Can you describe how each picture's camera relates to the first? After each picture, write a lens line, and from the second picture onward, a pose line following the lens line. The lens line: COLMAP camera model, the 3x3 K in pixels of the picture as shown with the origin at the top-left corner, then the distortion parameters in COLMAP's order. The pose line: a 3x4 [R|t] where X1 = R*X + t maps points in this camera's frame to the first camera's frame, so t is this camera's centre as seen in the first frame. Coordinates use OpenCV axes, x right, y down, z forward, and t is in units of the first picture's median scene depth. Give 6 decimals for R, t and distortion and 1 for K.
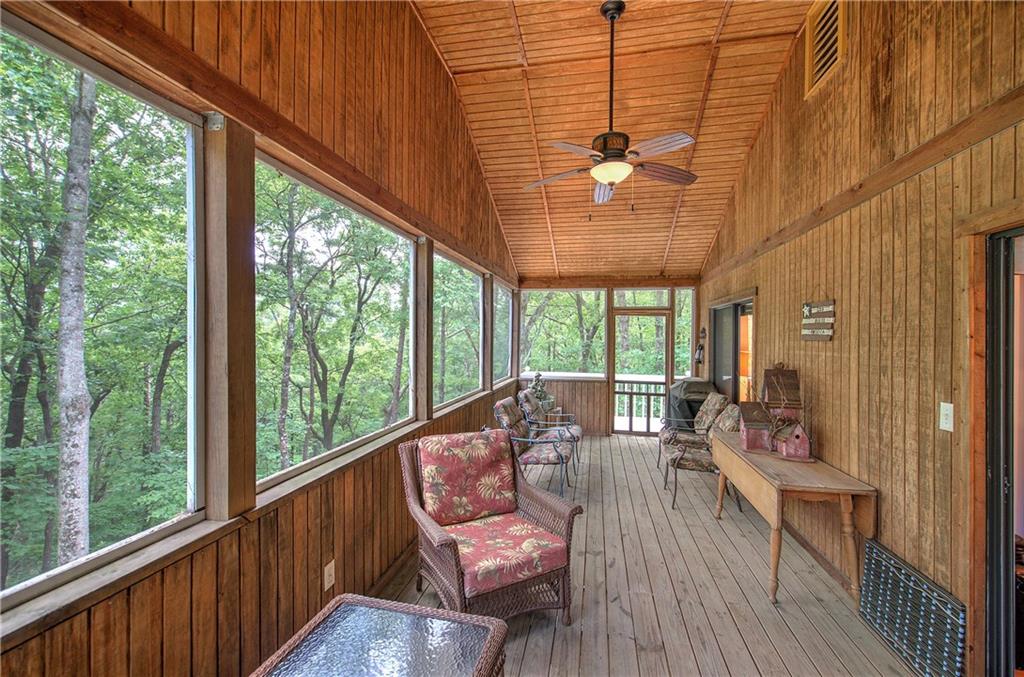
lens RADIAL K [[437.1, 0, 520.4], [0, 437.1, 340.4], [0, 0, 1]] dist [-0.004087, 0.001361]
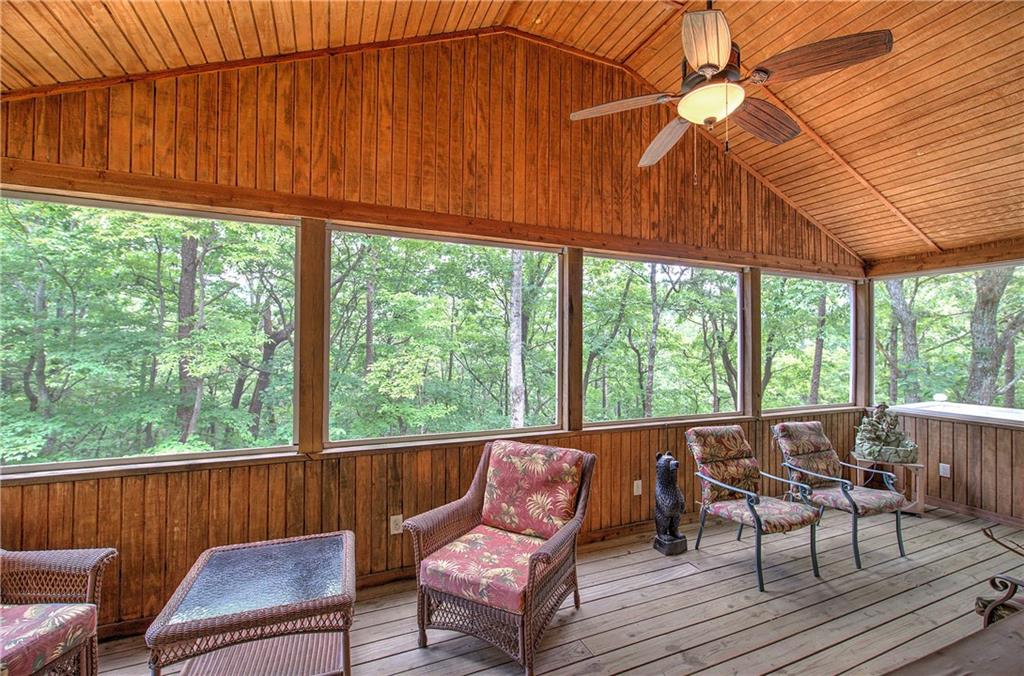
lens RADIAL K [[437.1, 0, 513.6], [0, 437.1, 340.8], [0, 0, 1]] dist [-0.004087, 0.001361]
pose [[0.549789, -0.009799, -0.835246, 0.806198], [-0.010253, 0.999777, -0.018478, -0.002910], [0.835240, 0.018723, 0.549566, 0.506017]]
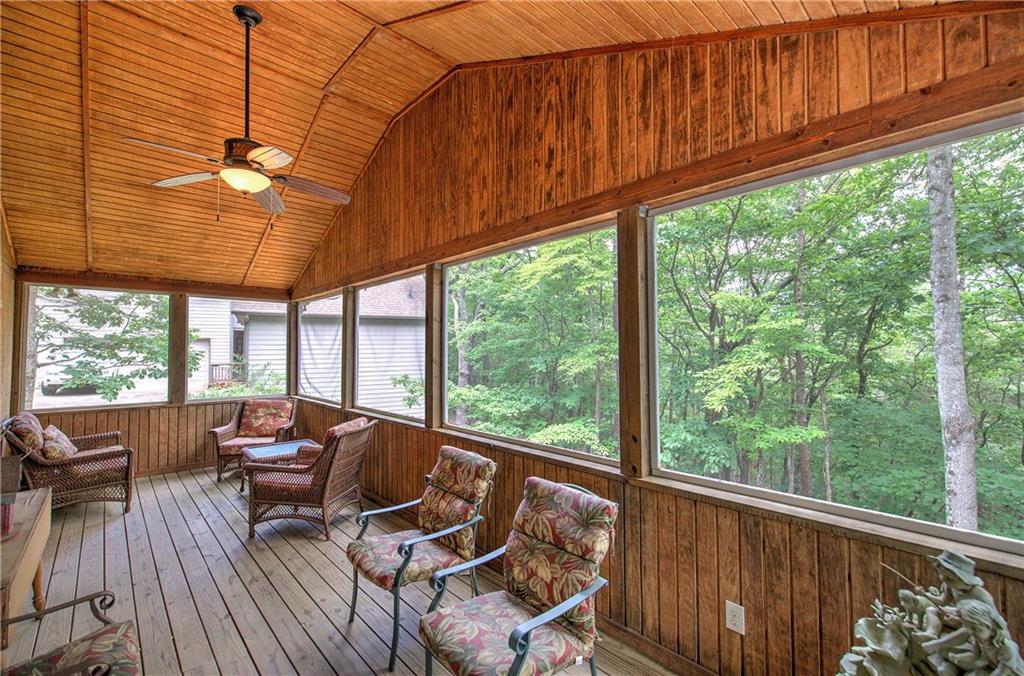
lens RADIAL K [[437.1, 0, 510.8], [0, 437.1, 340.4], [0, 0, 1]] dist [-0.004087, 0.001361]
pose [[-0.604312, -0.025179, -0.796350, 0.815214], [-0.006989, 0.999630, -0.026303, -0.016777], [0.796717, -0.010329, -0.604264, 2.686277]]
